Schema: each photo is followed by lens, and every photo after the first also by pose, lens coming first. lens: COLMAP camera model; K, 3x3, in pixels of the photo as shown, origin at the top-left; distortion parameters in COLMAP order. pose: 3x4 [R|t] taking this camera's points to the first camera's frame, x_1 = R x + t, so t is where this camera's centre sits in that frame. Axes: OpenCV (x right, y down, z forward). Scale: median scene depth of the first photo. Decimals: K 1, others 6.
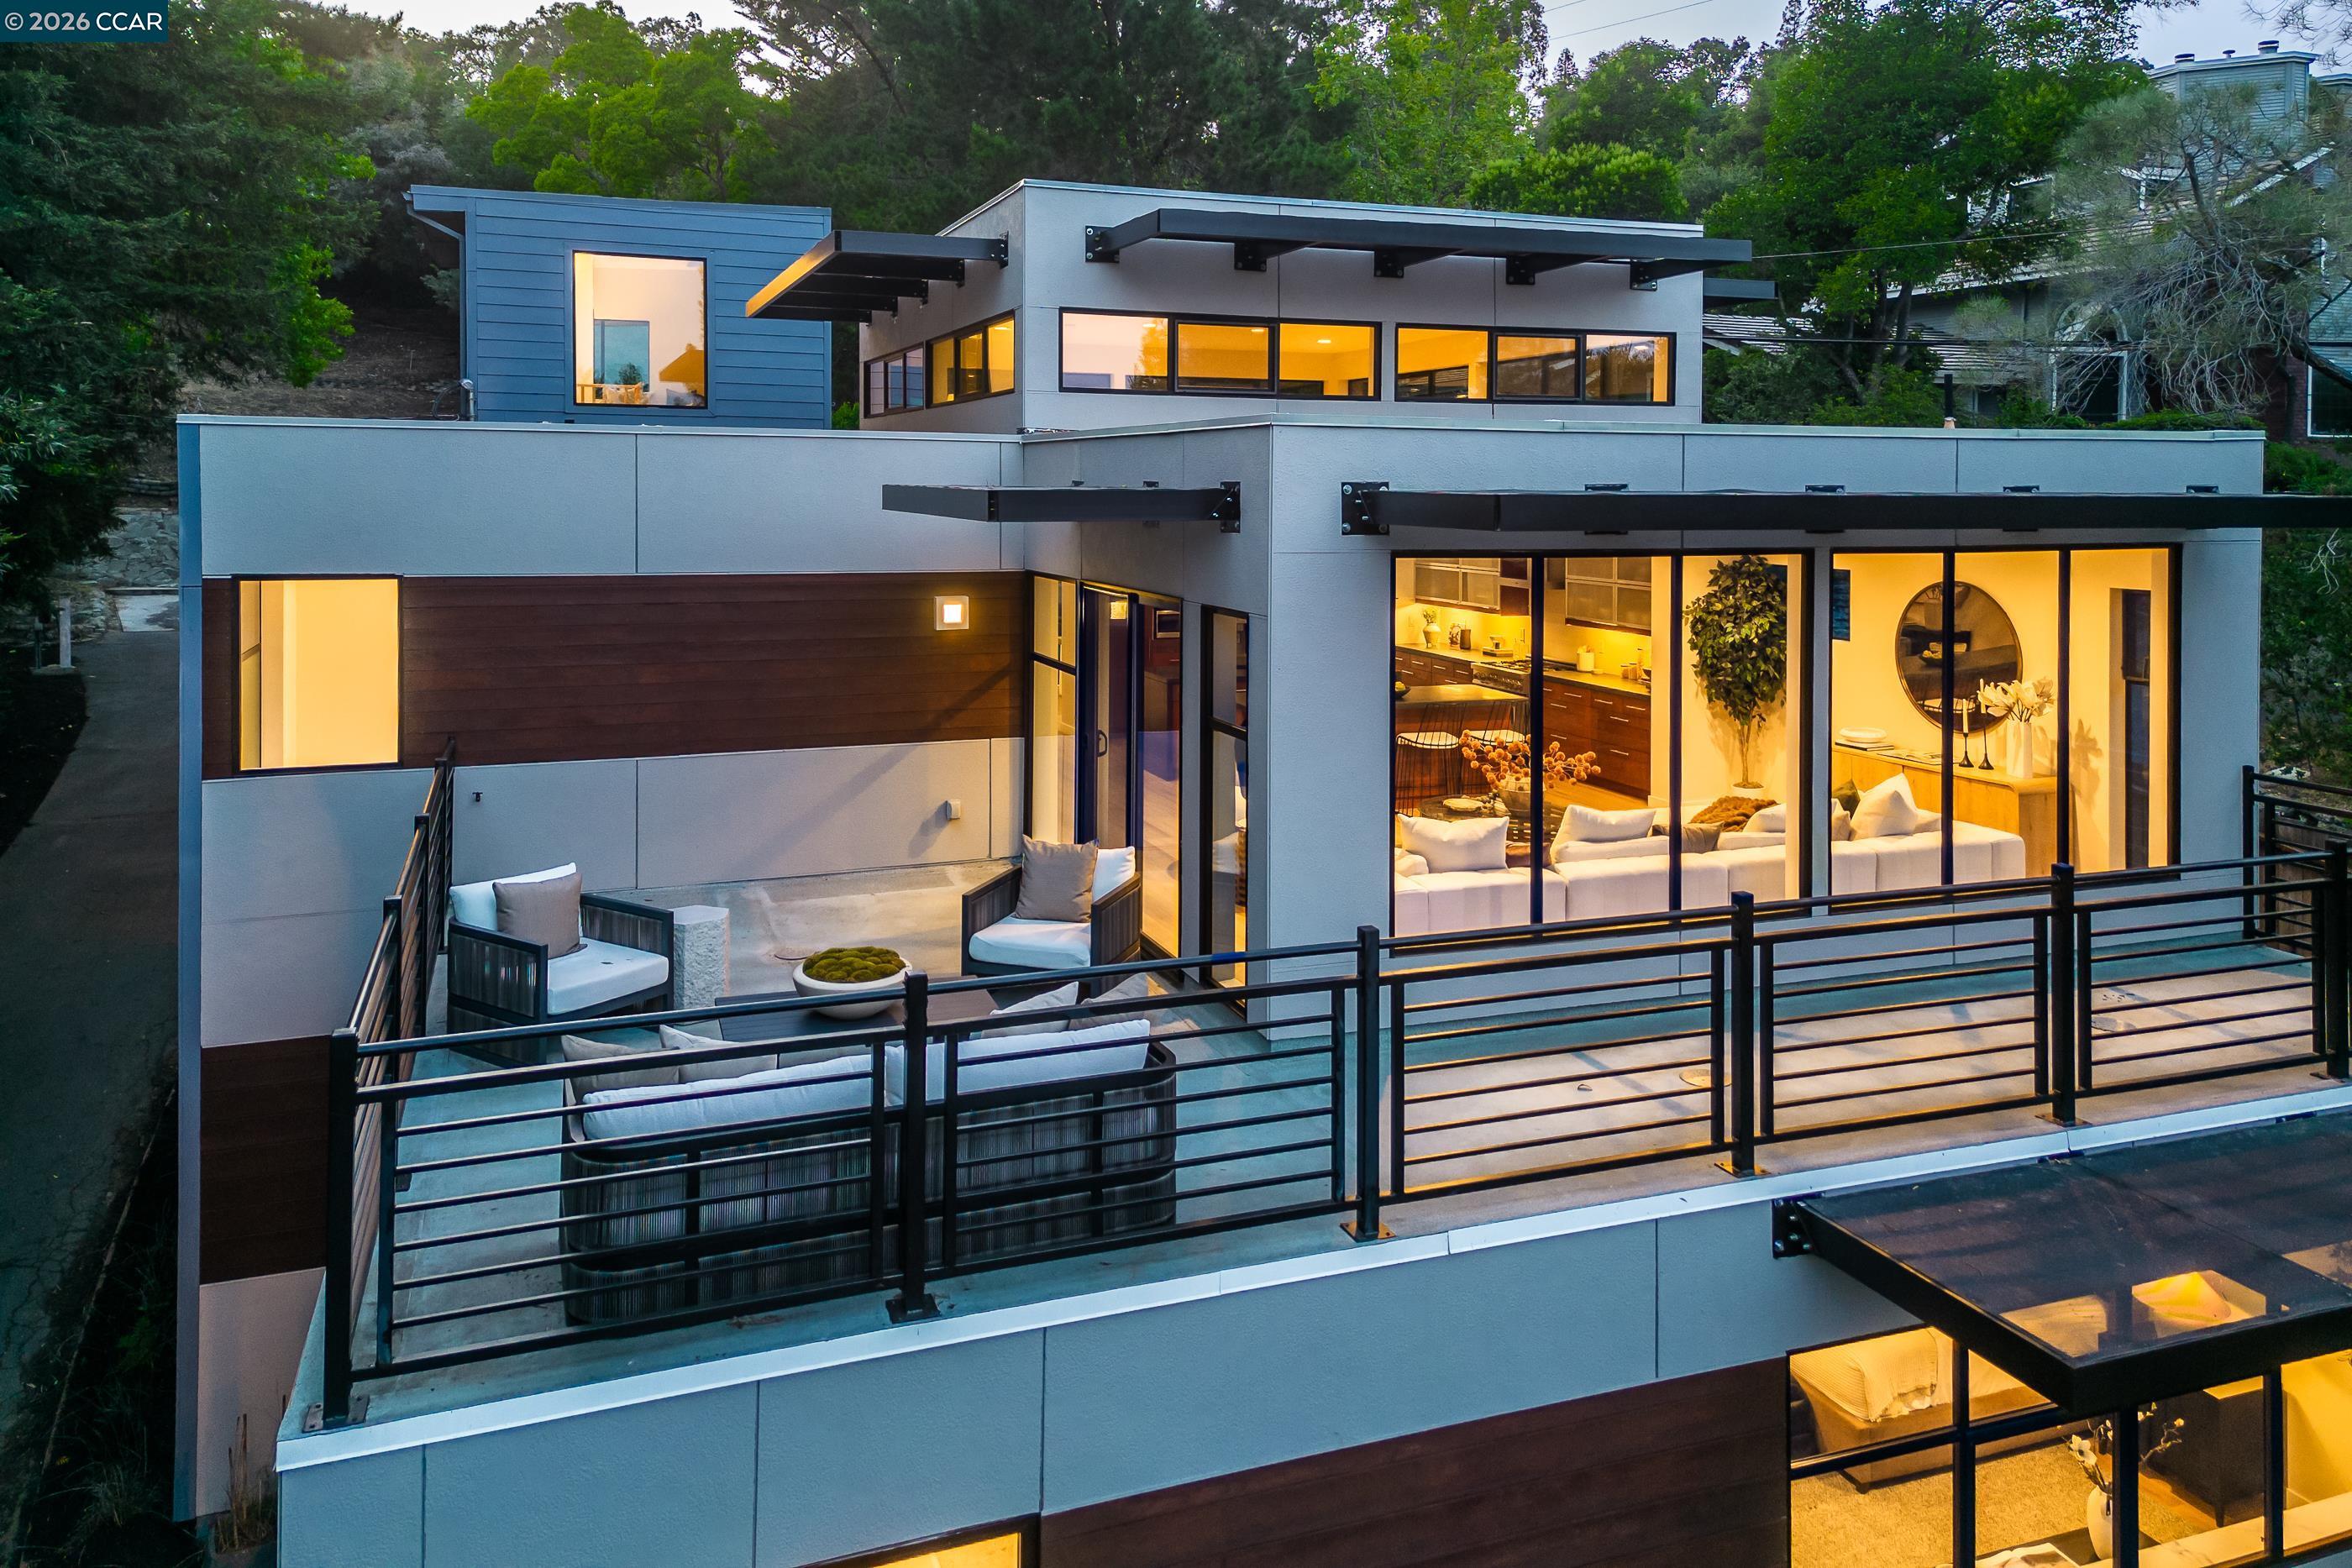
lens RADIAL K [[1664.3, 0, 1171.2], [0, 1664.3, 506.0], [0, 0, 1]] dist [0.032751, 0.000067]
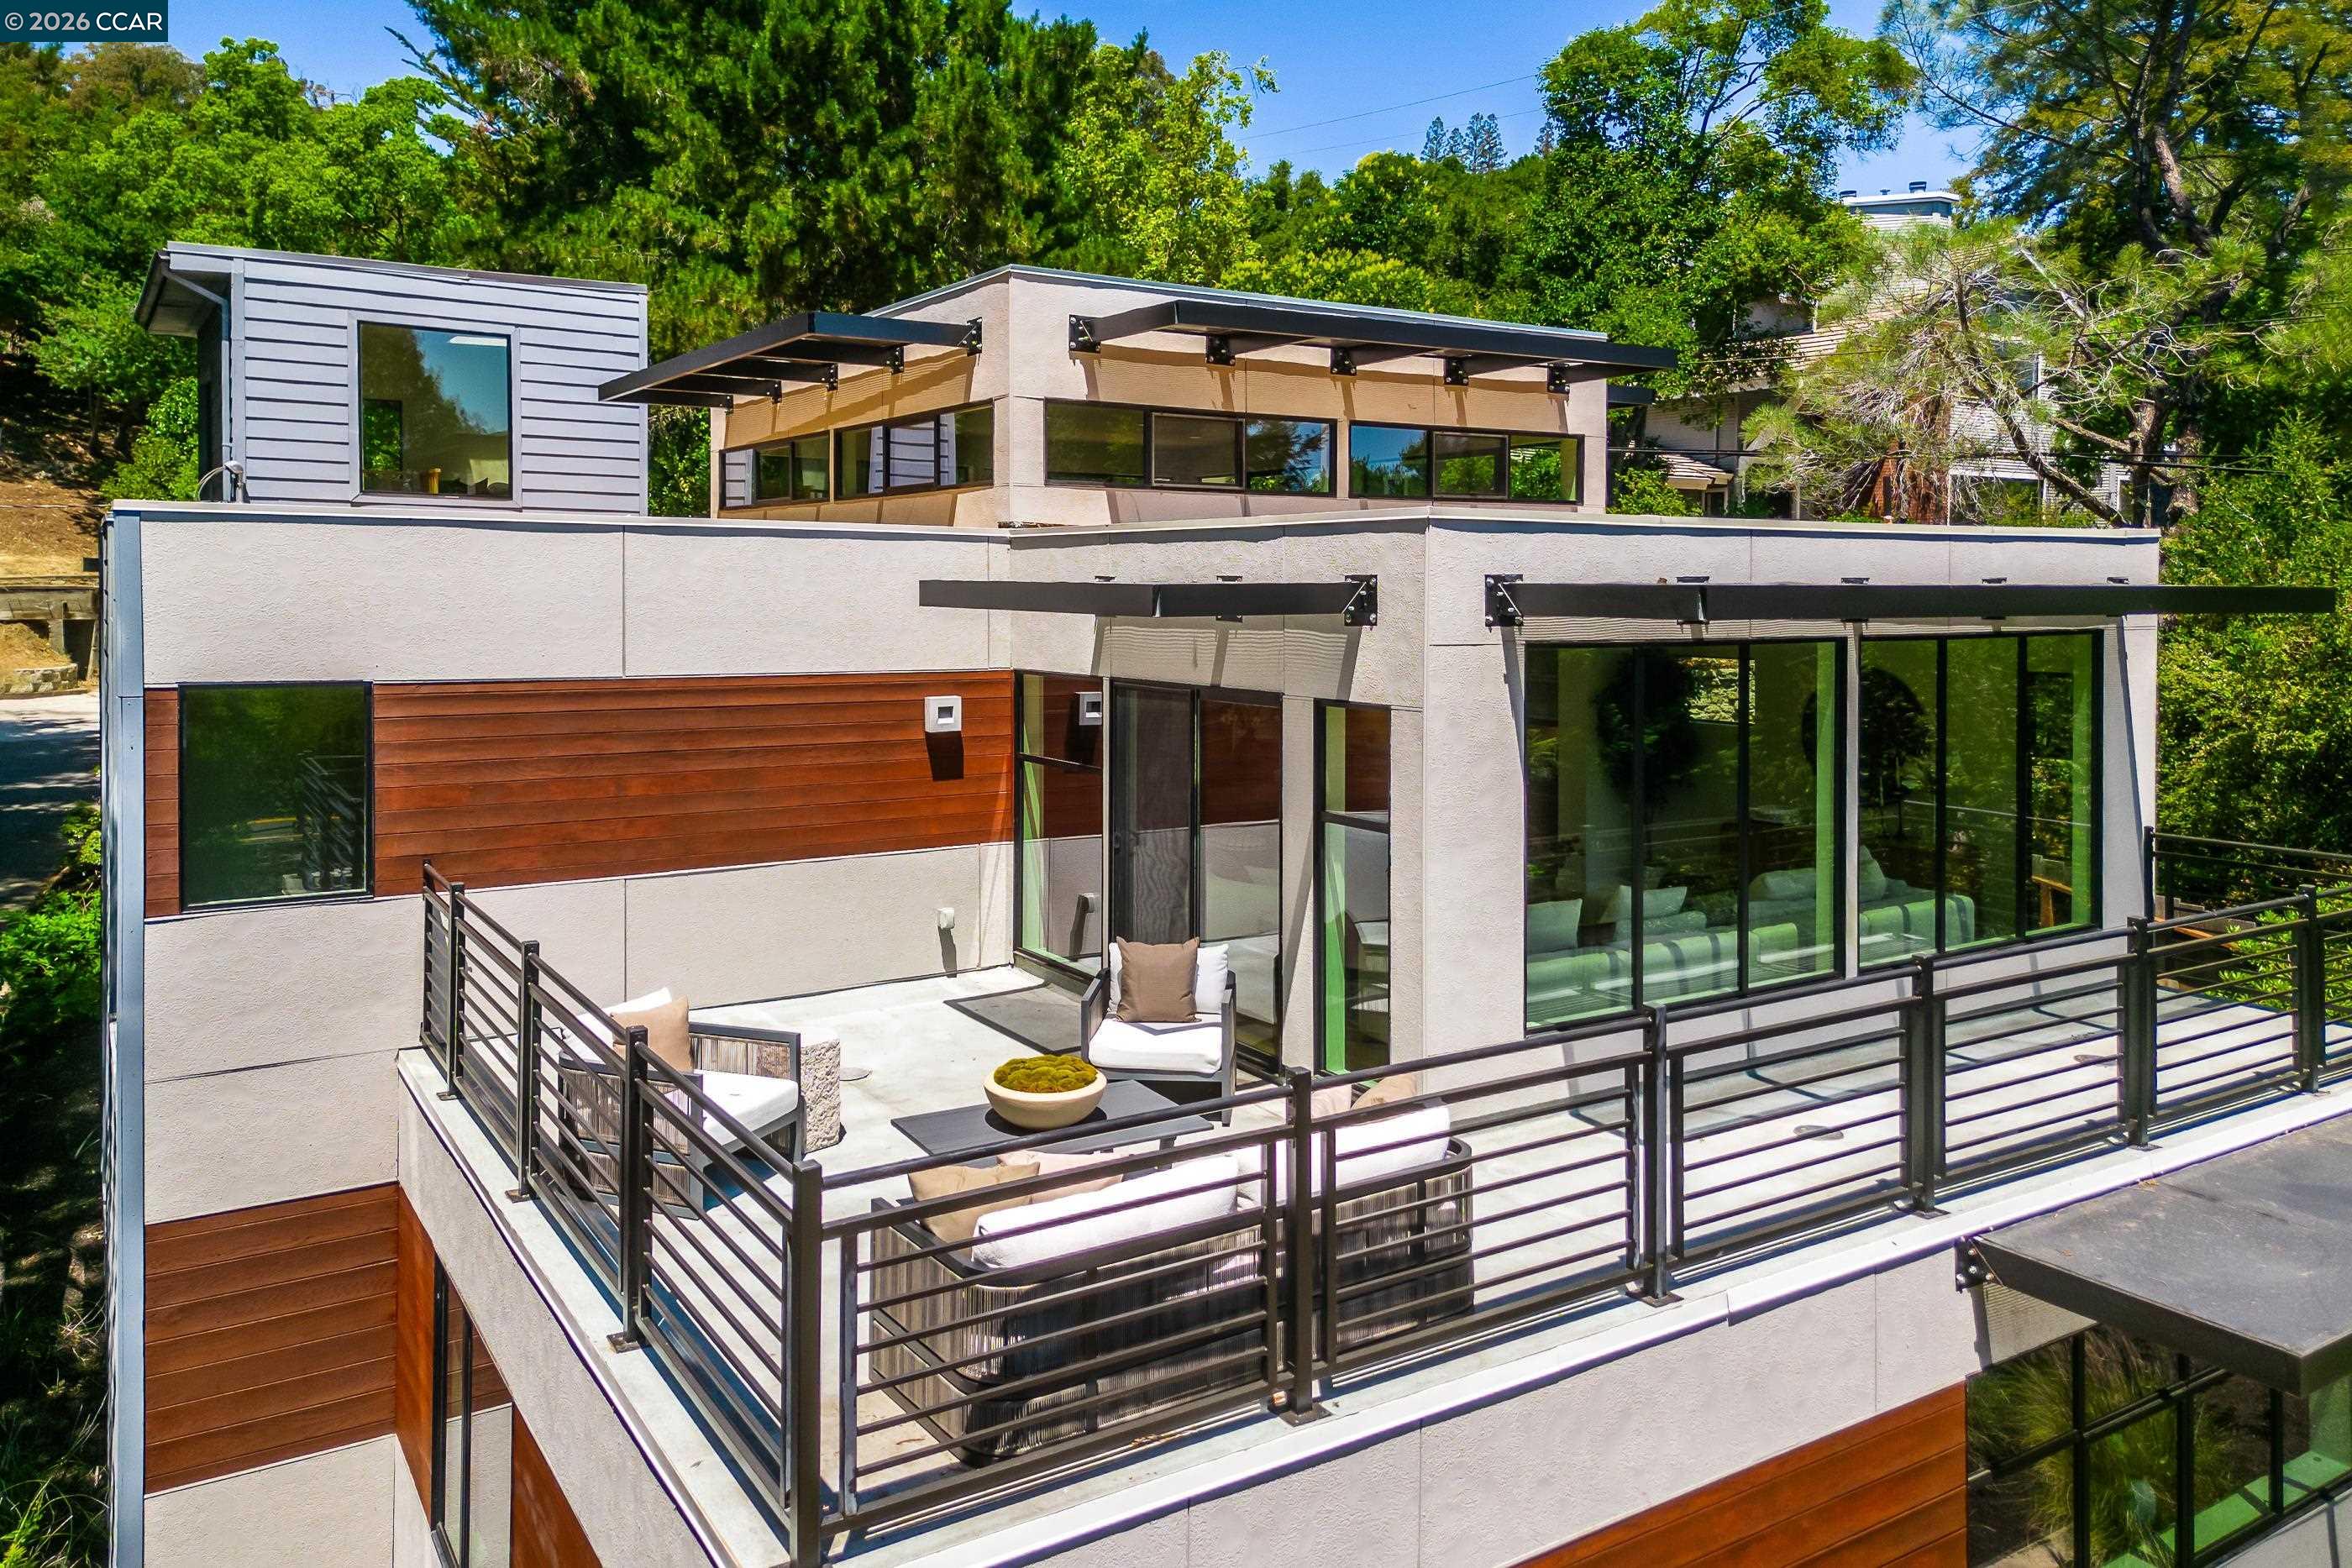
lens RADIAL K [[1688.3, 0, 1177.2], [0, 1688.3, 604.4], [0, 0, 1]] dist [0.037731, -0.009027]
pose [[0.977391, -0.003654, 0.211410, -0.218936], [0.003894, 0.999992, -0.000720, 0.002948], [-0.211405, 0.001527, 0.977397, 0.018989]]
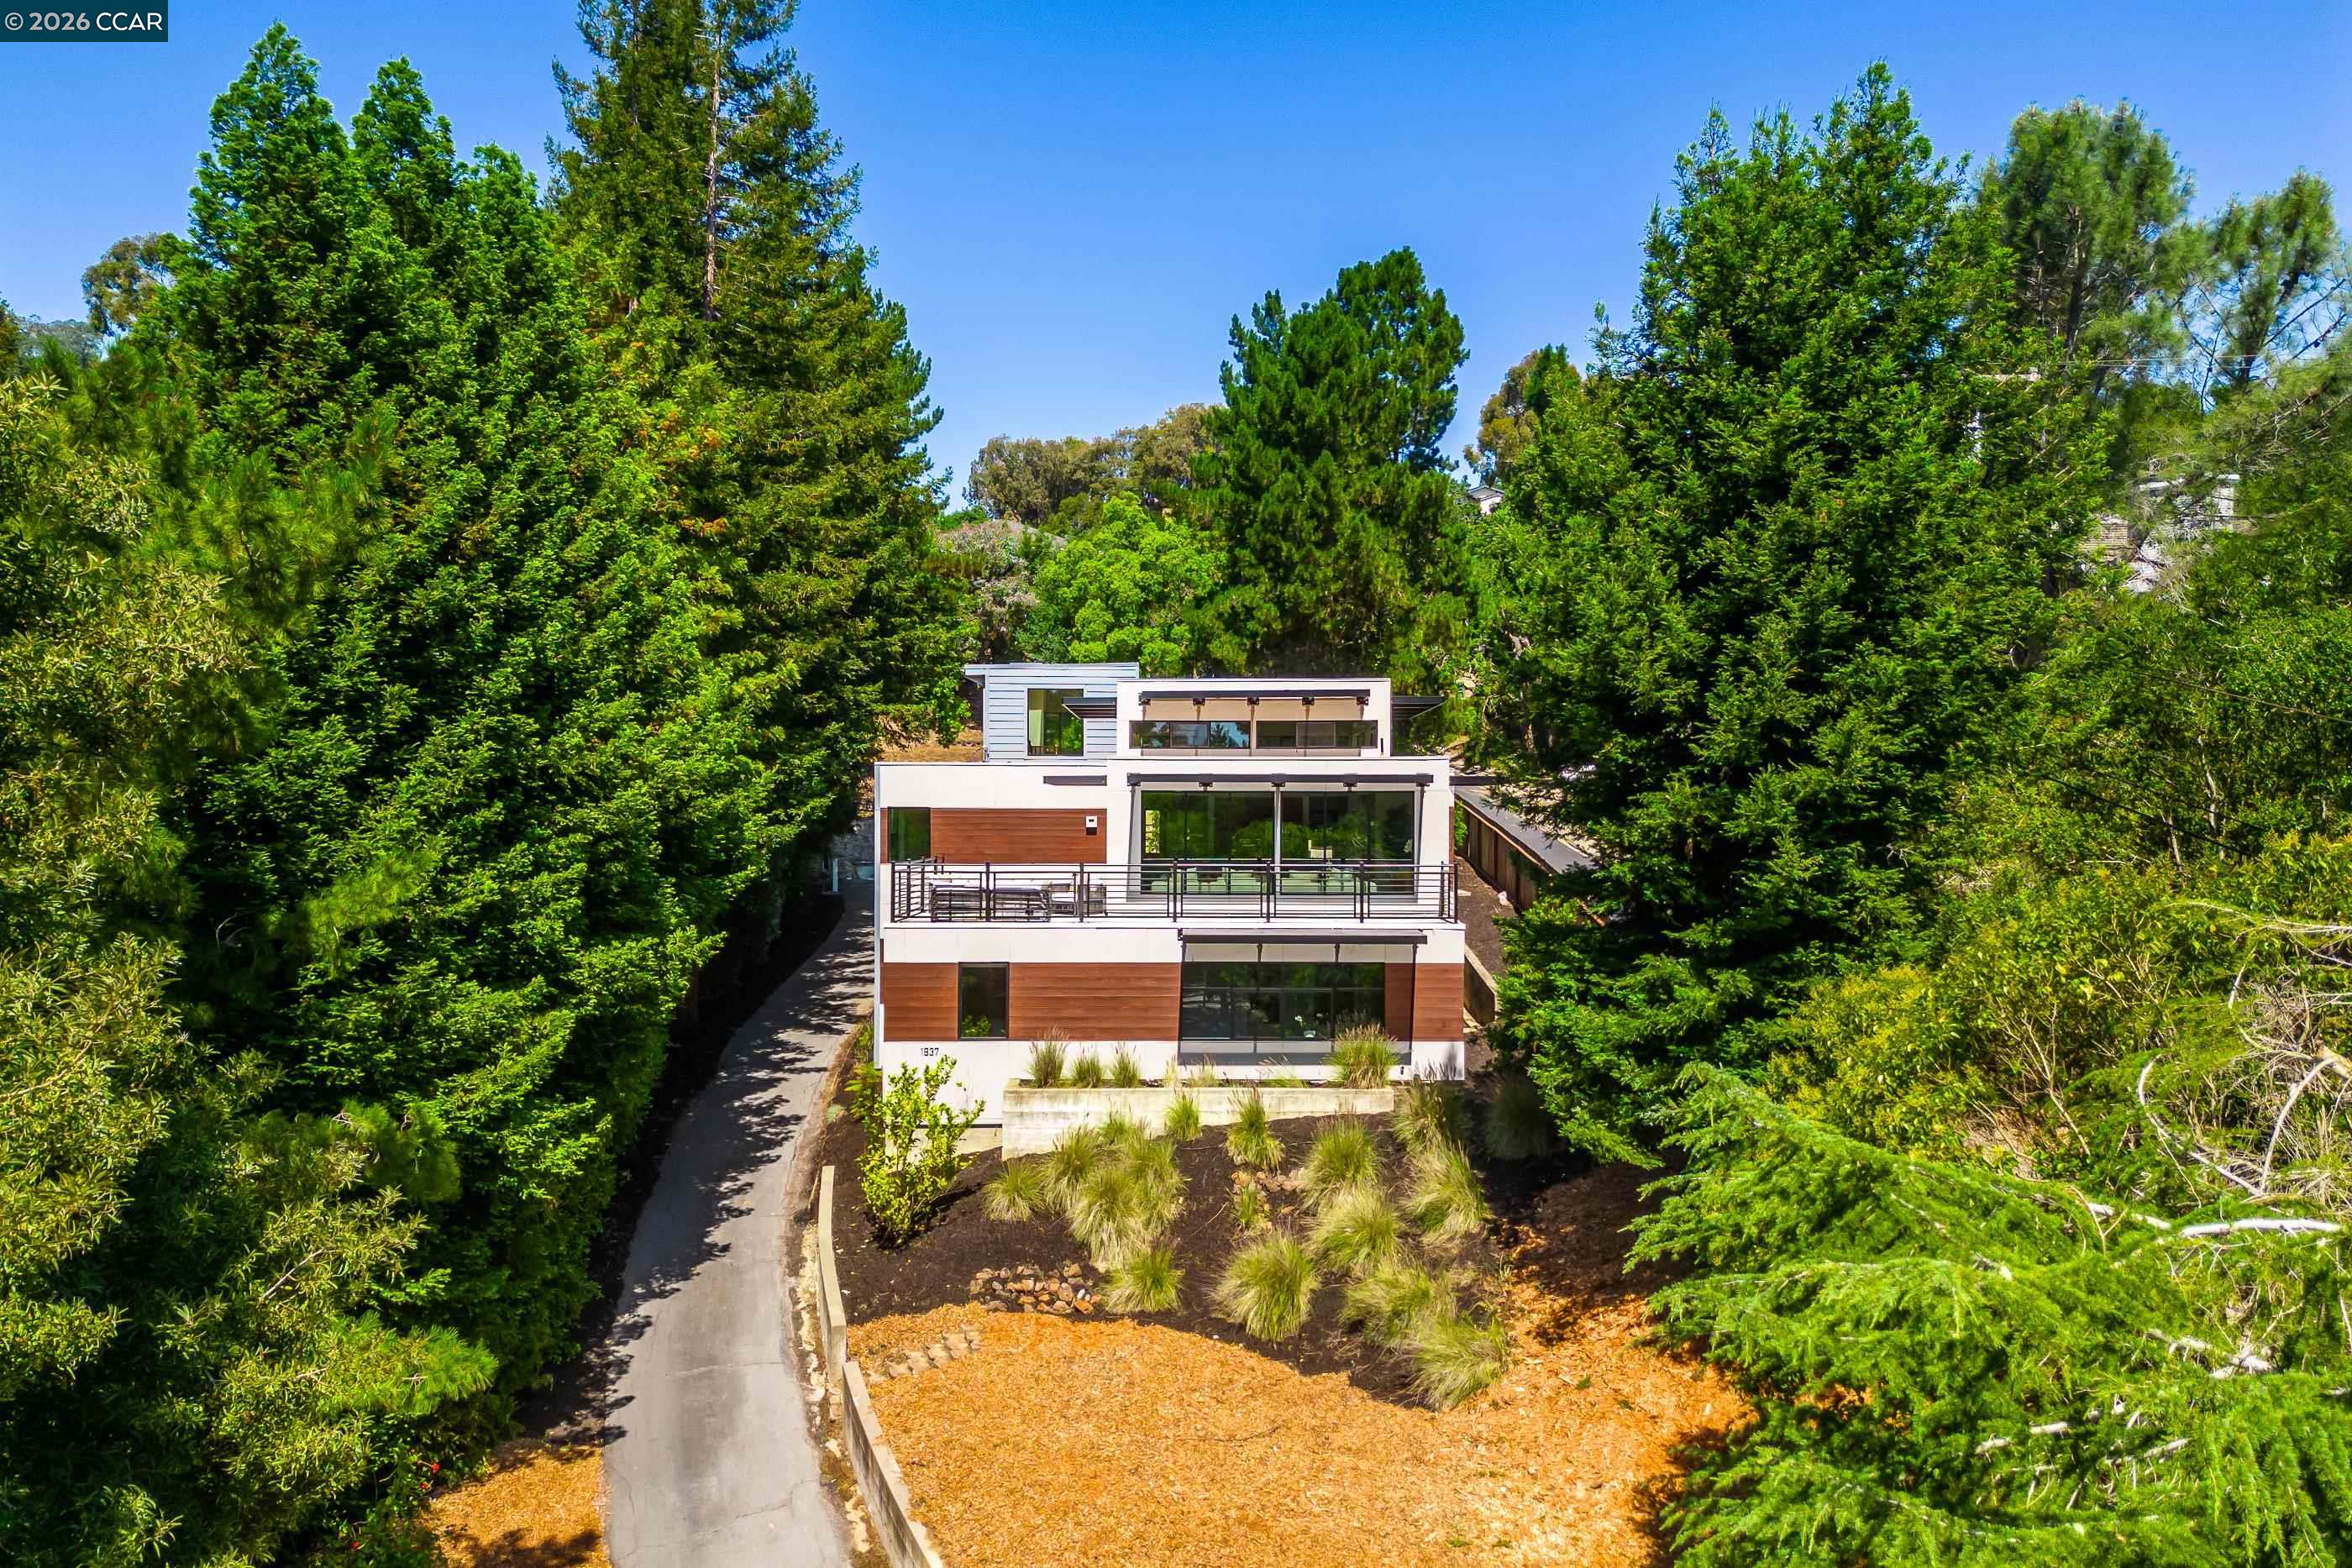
lens RADIAL K [[1669.1, 0, 1176.0], [0, 1669.1, 784.0], [0, 0, 1]] dist [0.107798, 0.000310]
pose [[0.933563, -0.013409, -0.358163, 1.188280], [-0.000126, 0.999288, -0.037740, 0.118340], [0.358414, 0.035277, 0.932896, -1.933788]]
